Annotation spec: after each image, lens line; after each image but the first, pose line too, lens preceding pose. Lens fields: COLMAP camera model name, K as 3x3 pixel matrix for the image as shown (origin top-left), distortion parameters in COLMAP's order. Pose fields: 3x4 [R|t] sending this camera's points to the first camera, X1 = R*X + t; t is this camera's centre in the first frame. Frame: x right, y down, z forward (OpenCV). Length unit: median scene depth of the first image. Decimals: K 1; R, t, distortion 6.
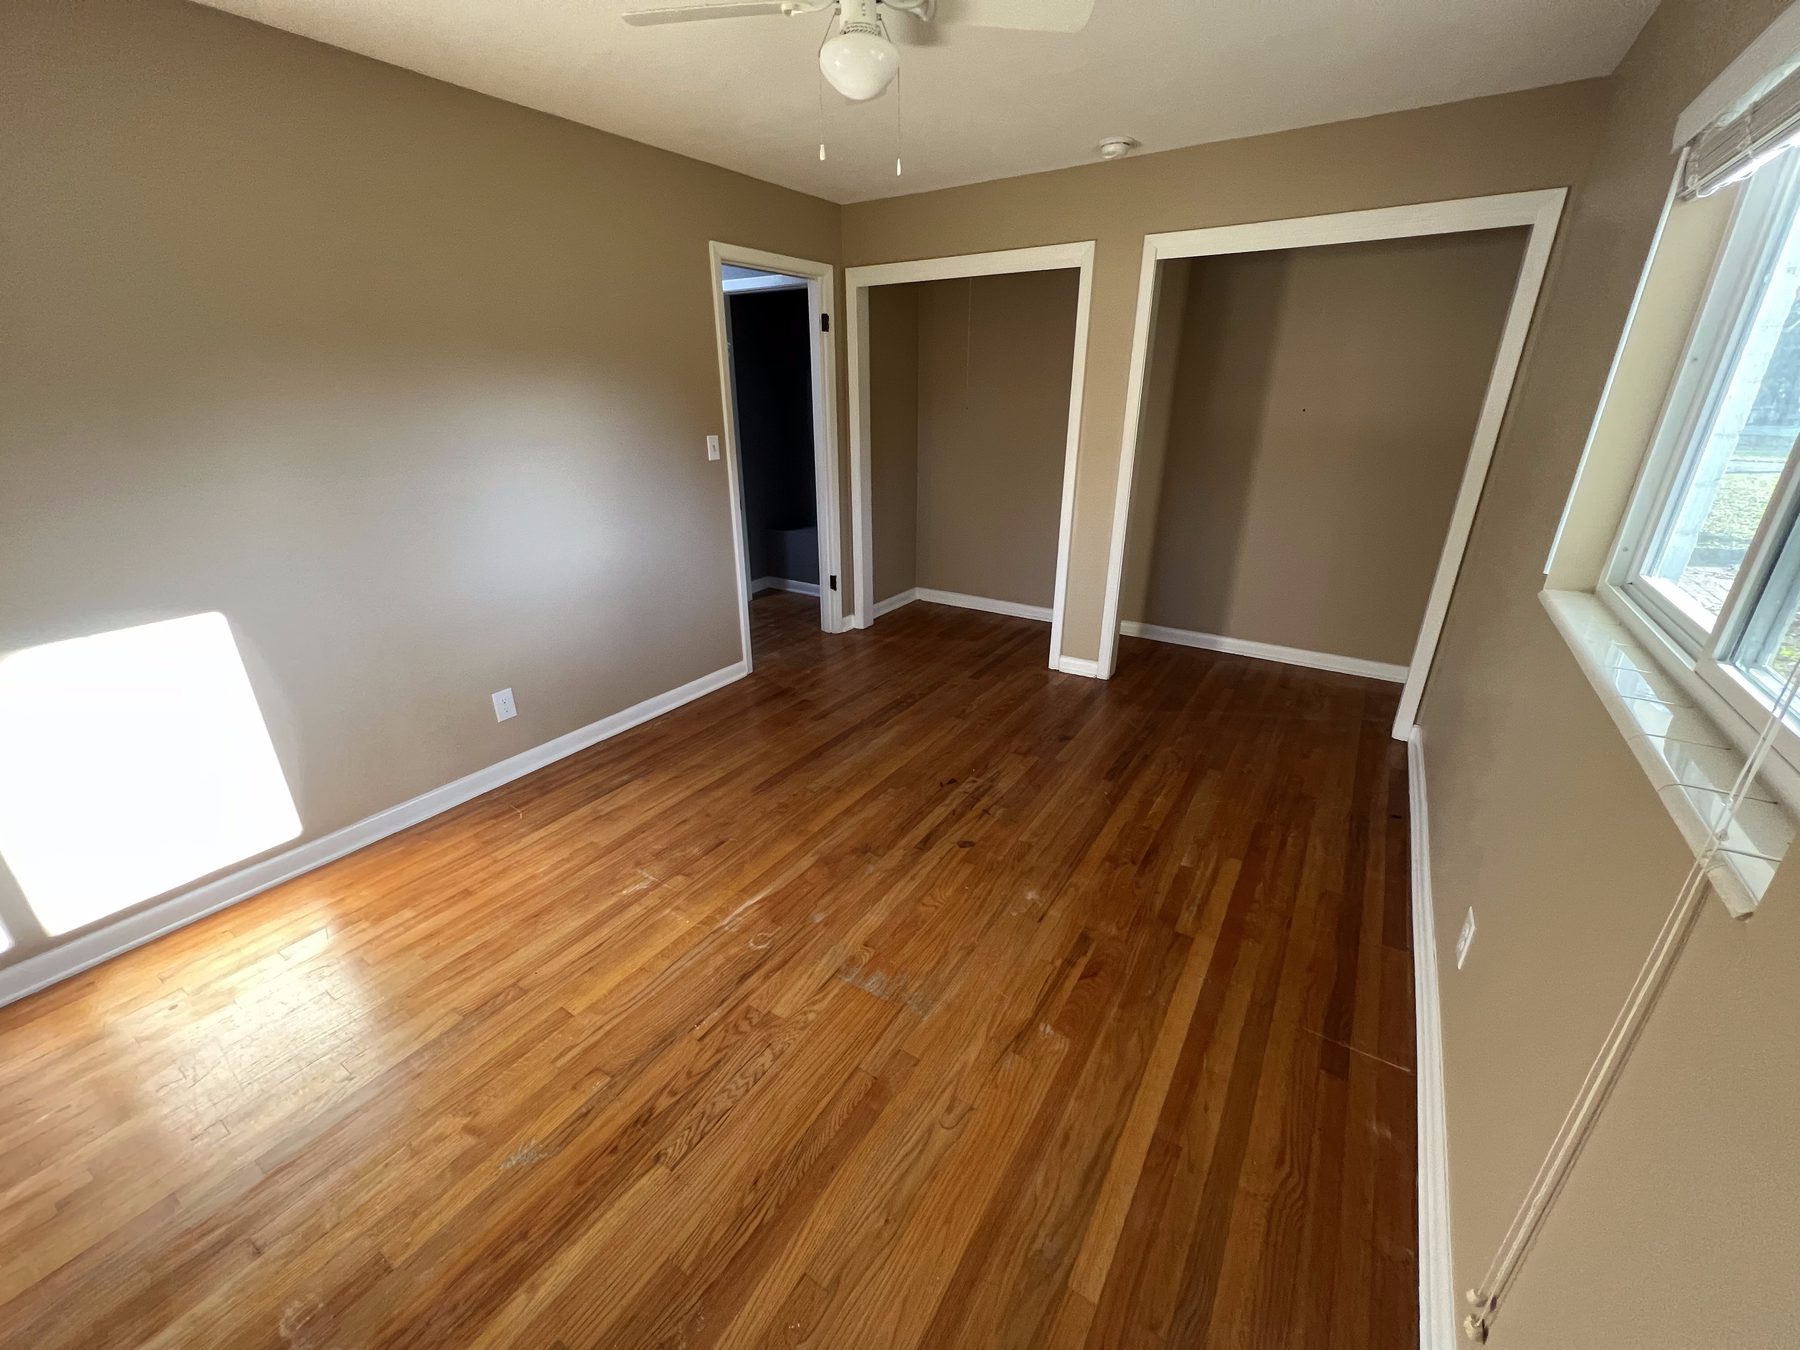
lens RADIAL K [[718.6, 0, 895.6], [0, 718.6, 672.6], [0, 0, 1]] dist [0.000299, -0.000108]
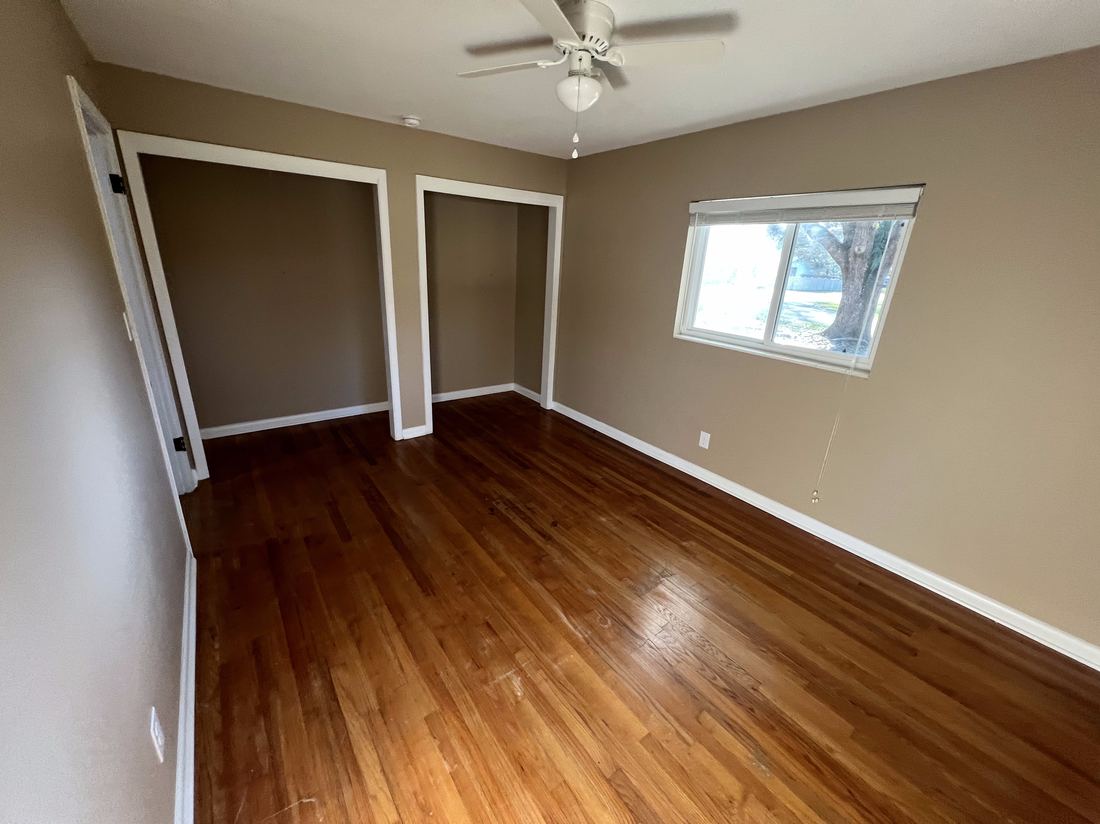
lens RADIAL K [[439.1, 0, 547.3], [0, 439.1, 410.5], [0, 0, 1]] dist [0.000299, -0.000108]
pose [[0.342769, -0.290276, 0.893448, -0.810199], [0.303310, 0.934324, 0.187193, -0.235251], [-0.889108, 0.206828, 0.408301, 0.523927]]
